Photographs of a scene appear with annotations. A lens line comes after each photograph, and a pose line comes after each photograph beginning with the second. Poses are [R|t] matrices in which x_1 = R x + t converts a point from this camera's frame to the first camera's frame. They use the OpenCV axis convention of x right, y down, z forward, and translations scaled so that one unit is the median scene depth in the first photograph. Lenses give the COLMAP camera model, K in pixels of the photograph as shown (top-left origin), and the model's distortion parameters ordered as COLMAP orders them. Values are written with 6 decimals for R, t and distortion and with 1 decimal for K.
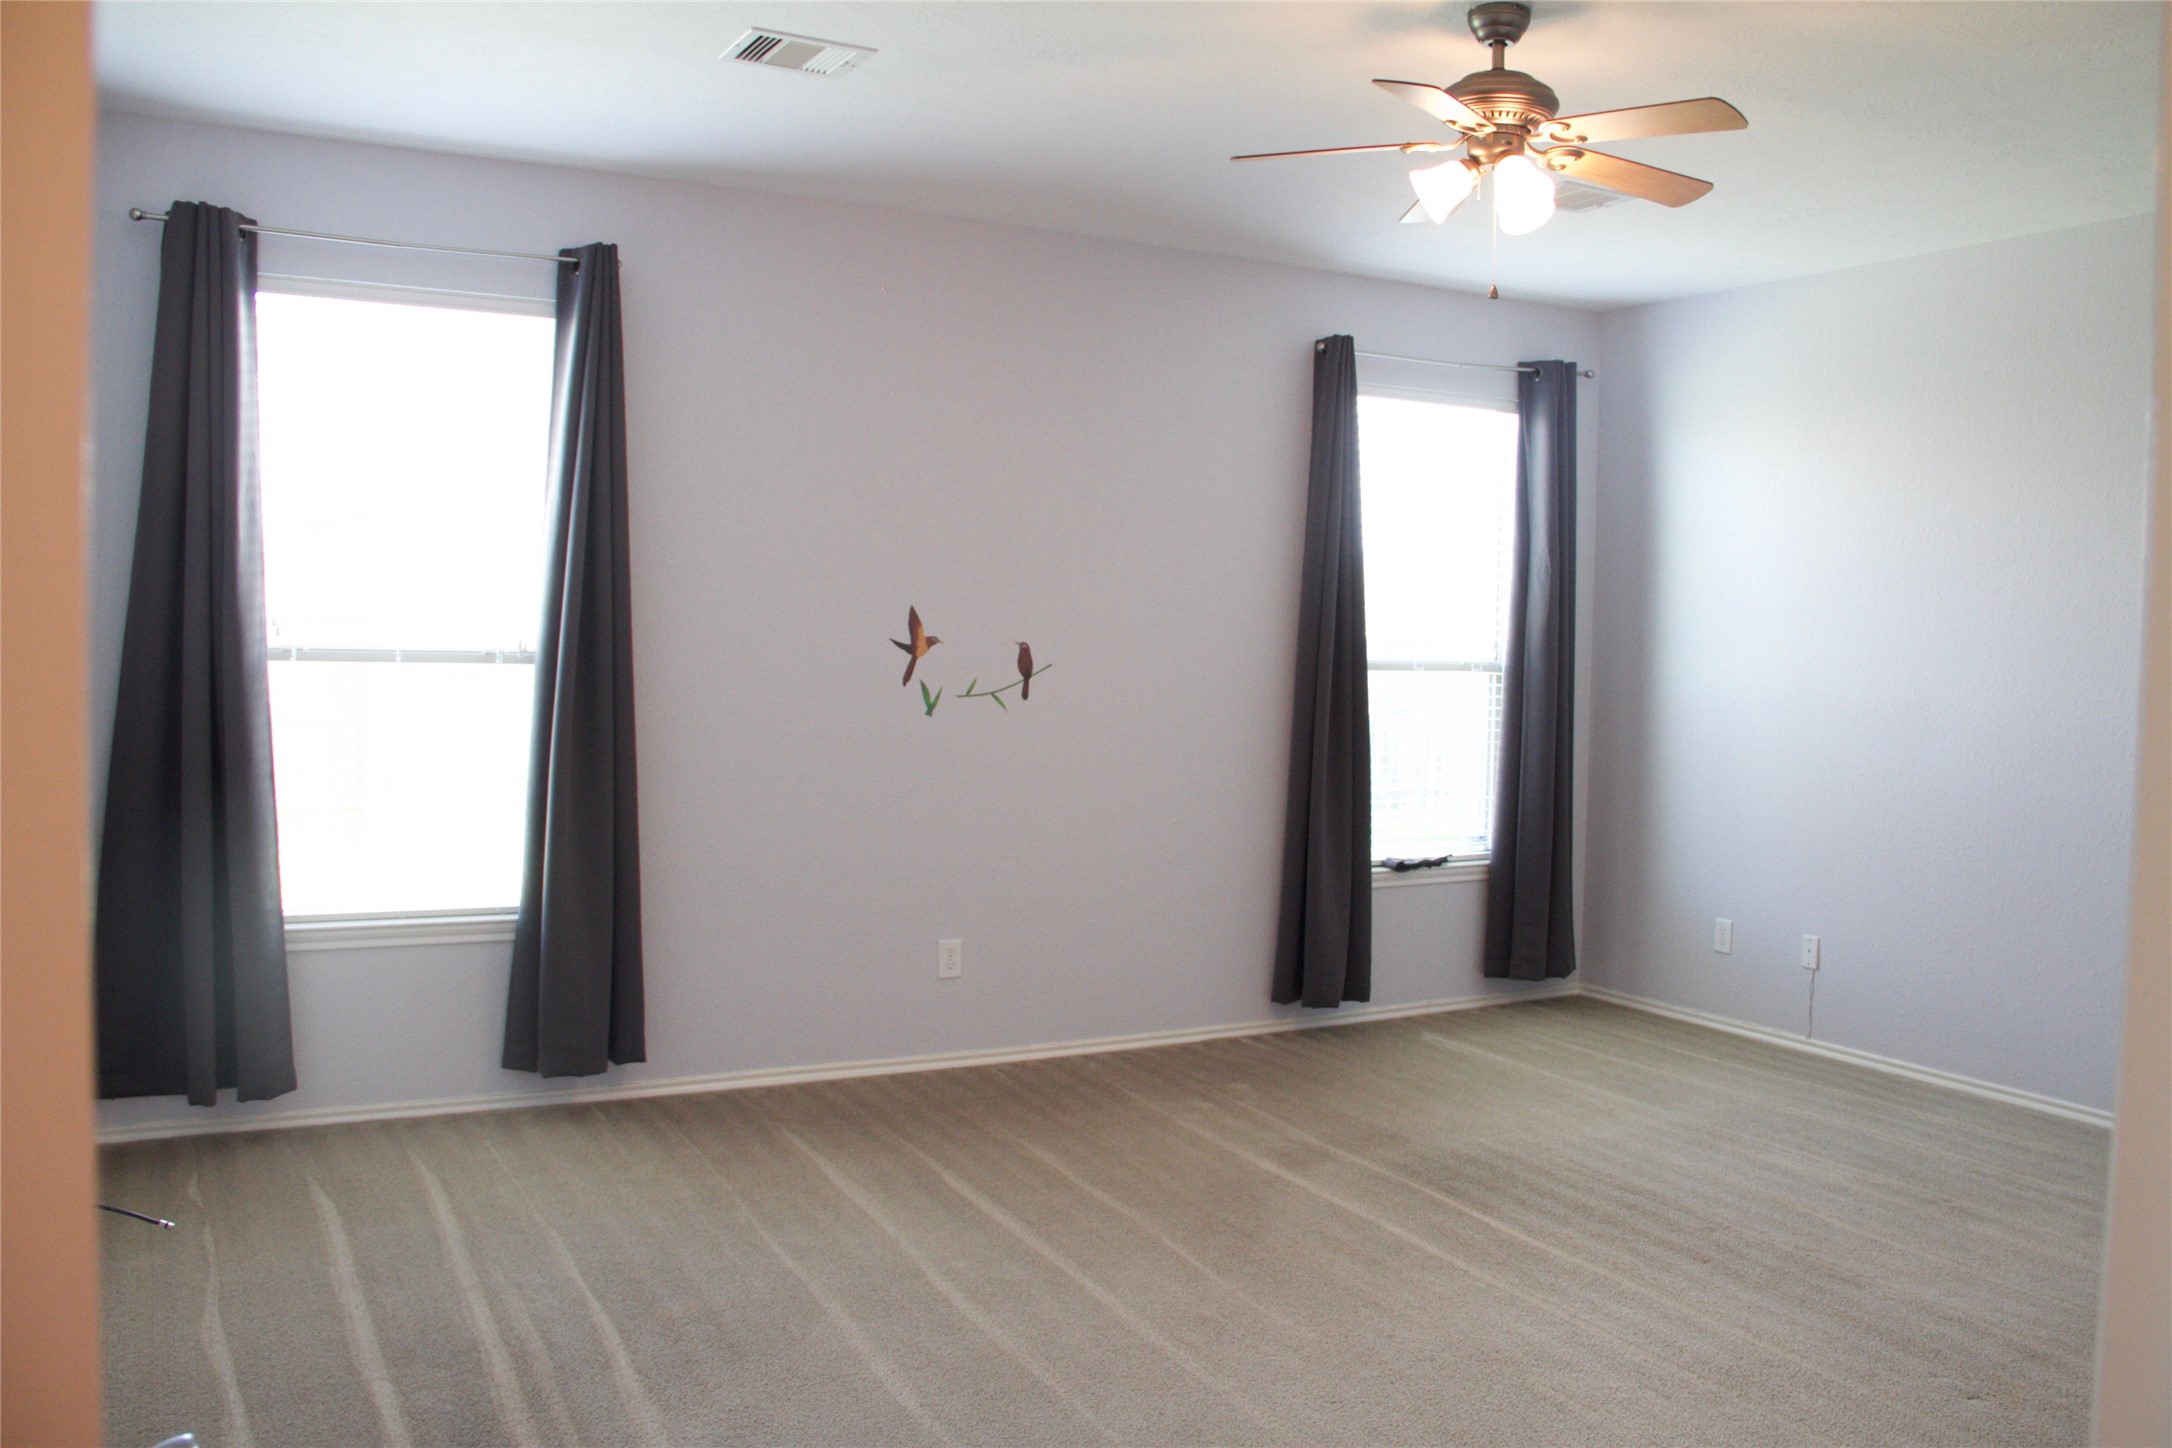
lens RADIAL K [[1773.4, 0, 1086.0], [0, 1773.4, 724.0], [0, 0, 1]] dist [-0.103007, 0.007046]
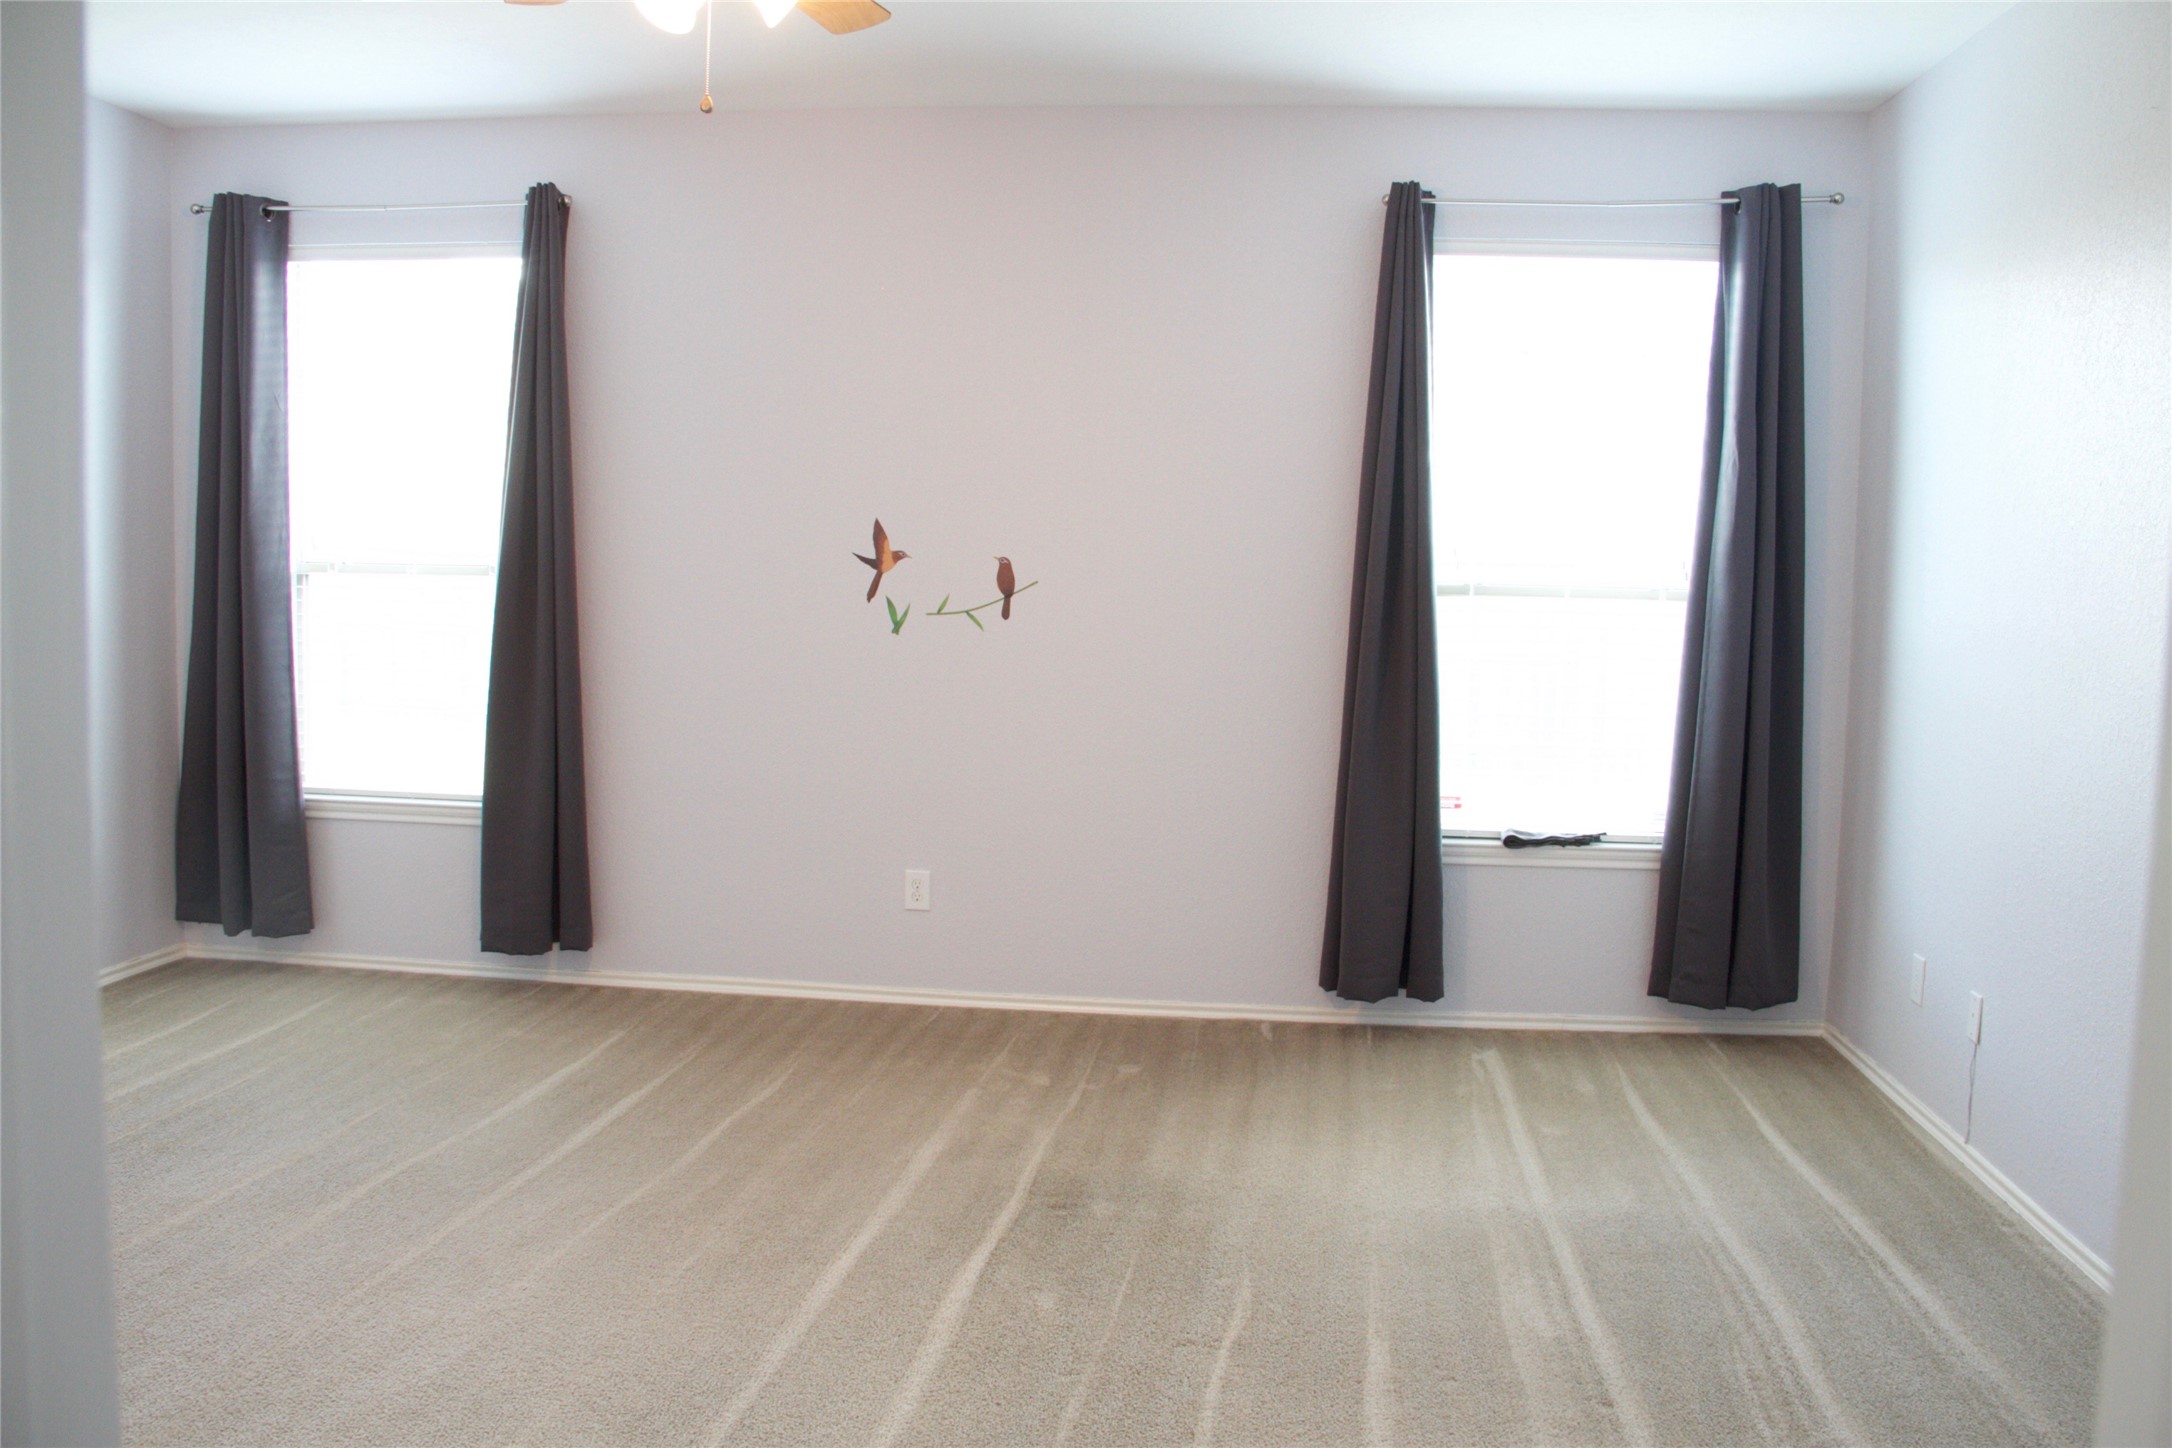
lens RADIAL K [[1782.6, 0, 1086.0], [0, 1782.6, 724.0], [0, 0, 1]] dist [-0.116292, -0.000185]
pose [[0.822765, 0.049818, -0.566194, 0.539200], [-0.032423, 0.998643, 0.040752, 0.001456], [0.567455, -0.015172, 0.823264, 0.266090]]
